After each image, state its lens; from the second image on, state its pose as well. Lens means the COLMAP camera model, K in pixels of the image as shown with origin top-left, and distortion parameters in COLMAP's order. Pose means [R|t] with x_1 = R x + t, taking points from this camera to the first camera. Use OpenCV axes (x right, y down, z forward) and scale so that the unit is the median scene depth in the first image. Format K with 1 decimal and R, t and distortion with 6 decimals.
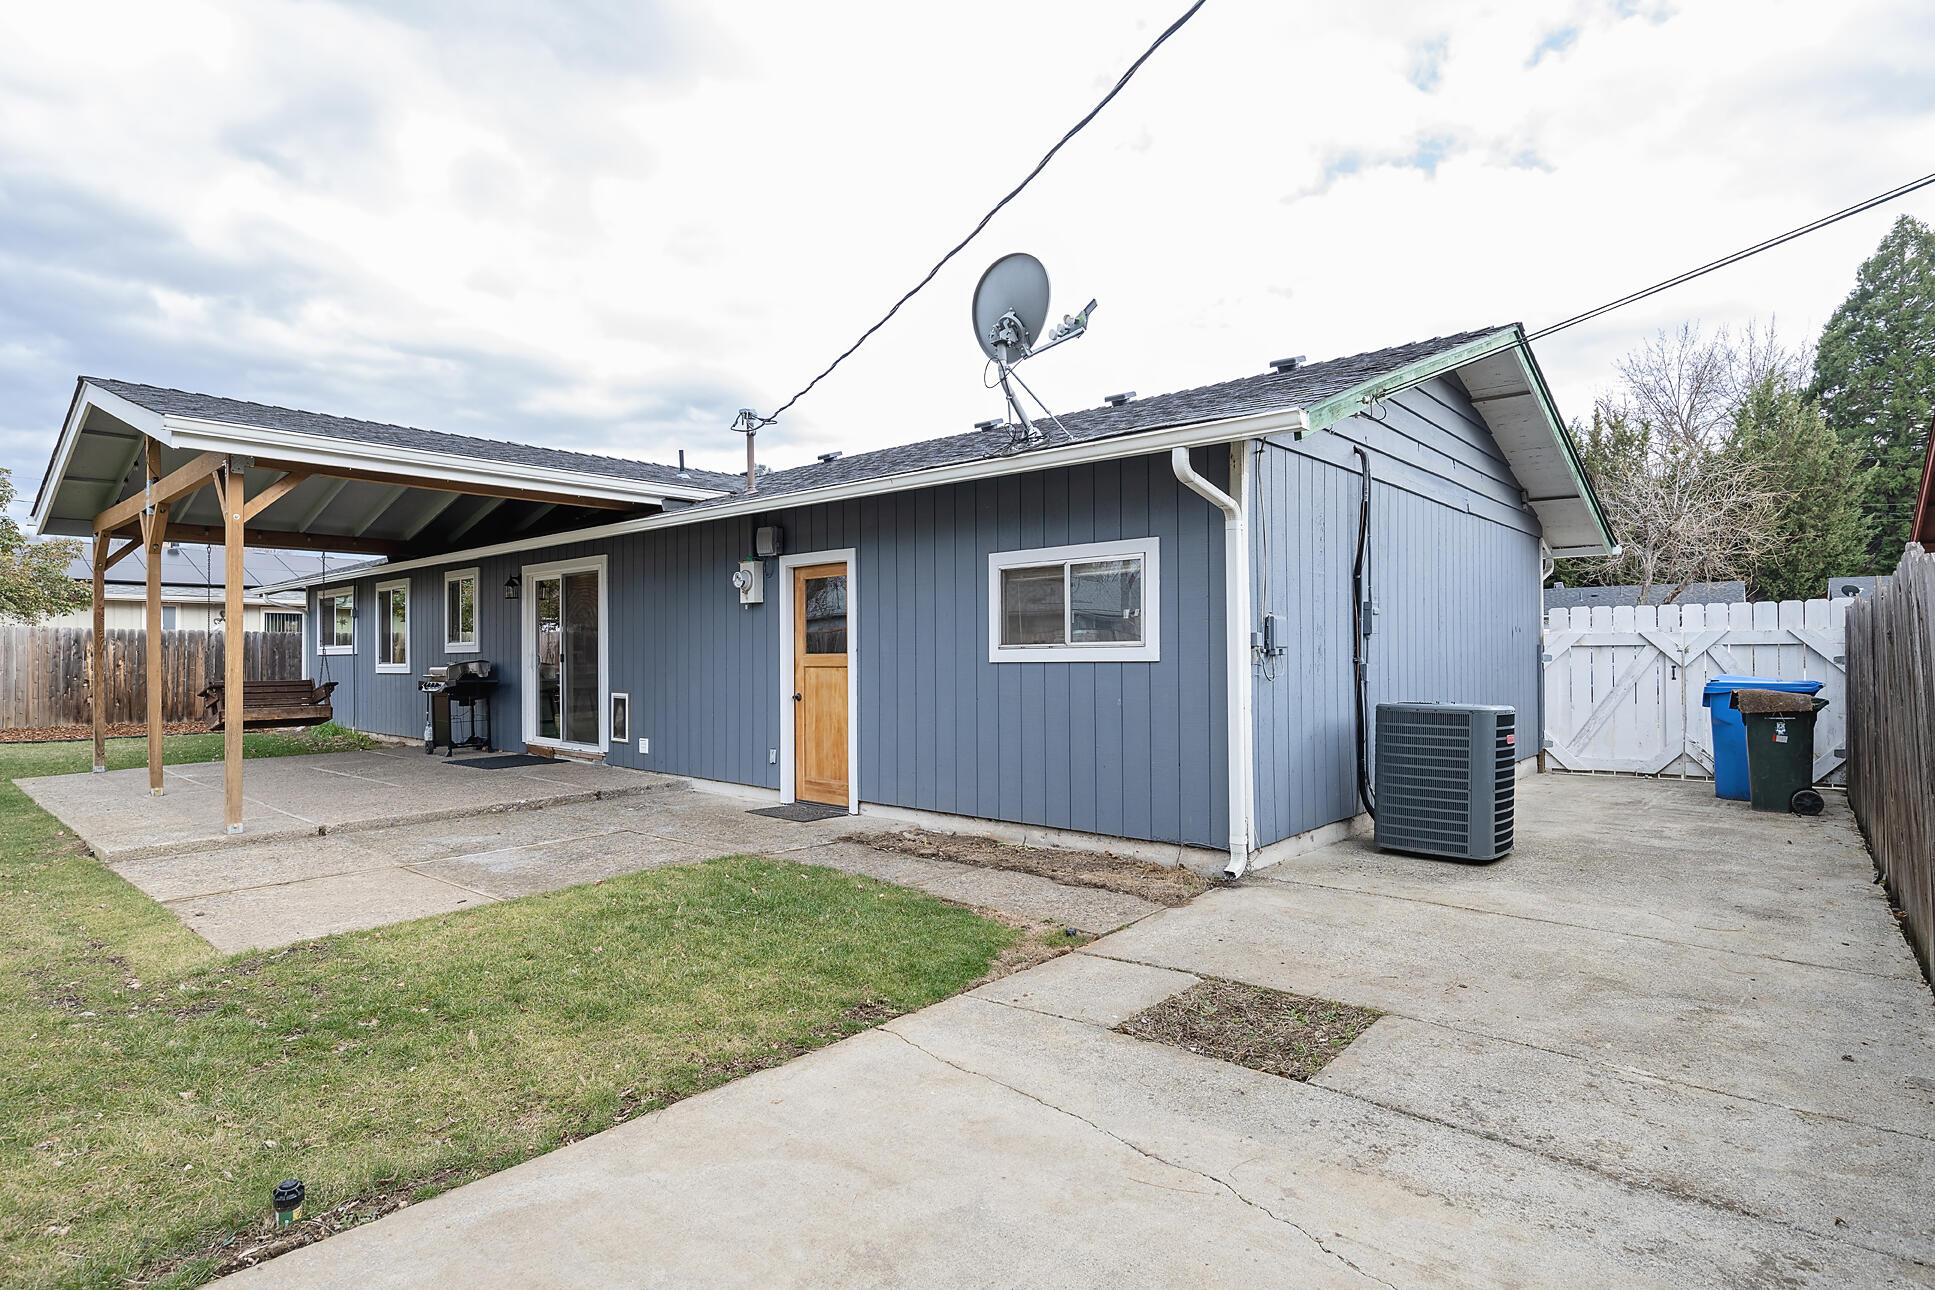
lens RADIAL K [[1002.7, 0, 974.8], [0, 1002.7, 635.2], [0, 0, 1]] dist [-0.025144, 0.016807]
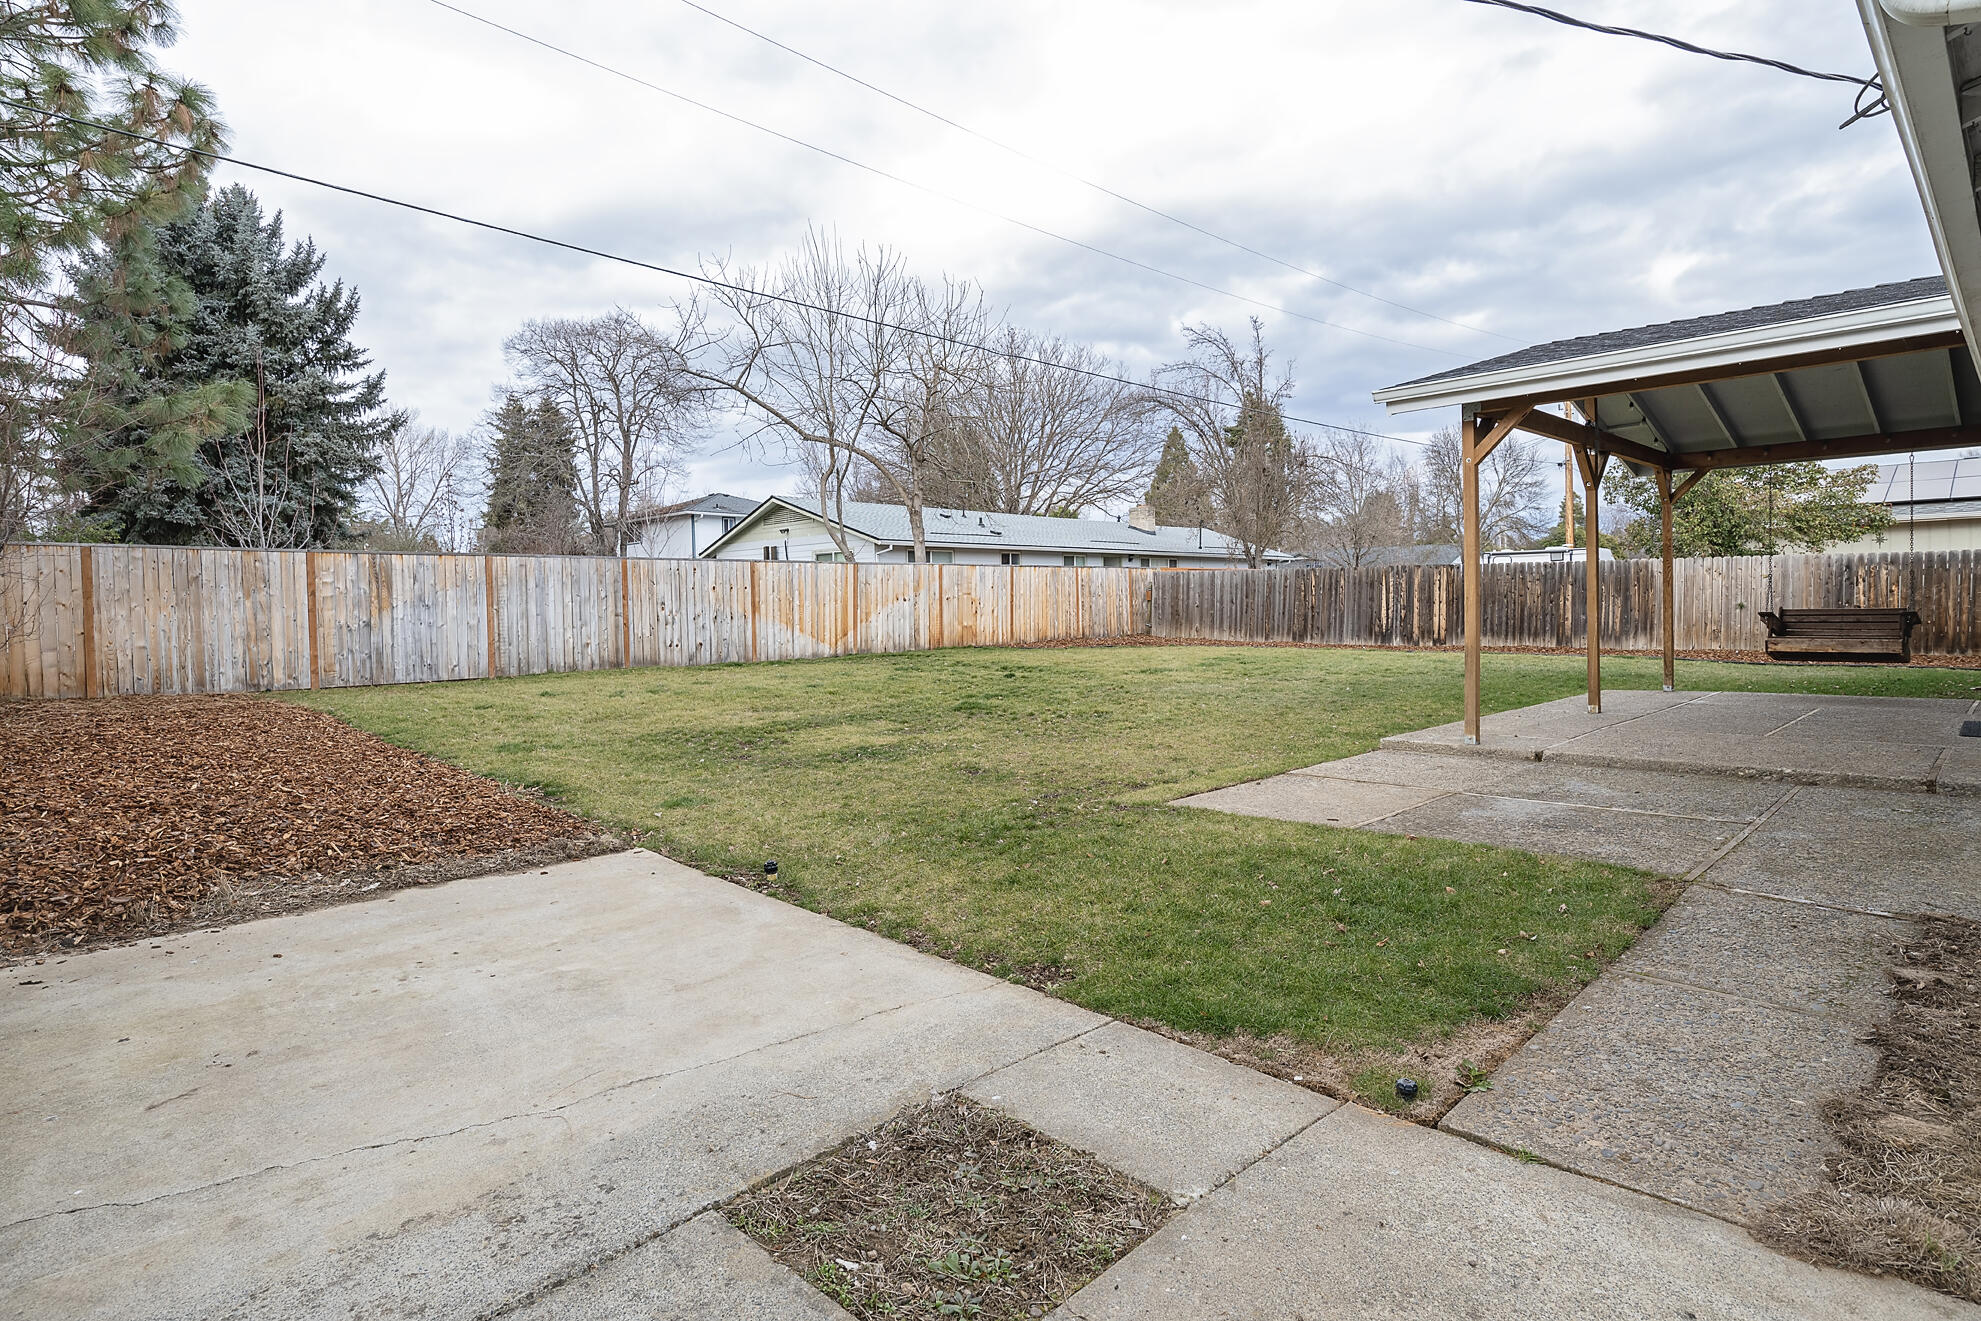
lens RADIAL K [[1026.5, 0, 998.0], [0, 1026.5, 650.5], [0, 0, 1]] dist [-0.025144, 0.016807]
pose [[-0.078641, 0.053889, -0.995445, 0.900094], [0.036679, 0.998018, 0.051130, 0.031090], [0.996228, -0.032491, -0.080461, 1.142037]]
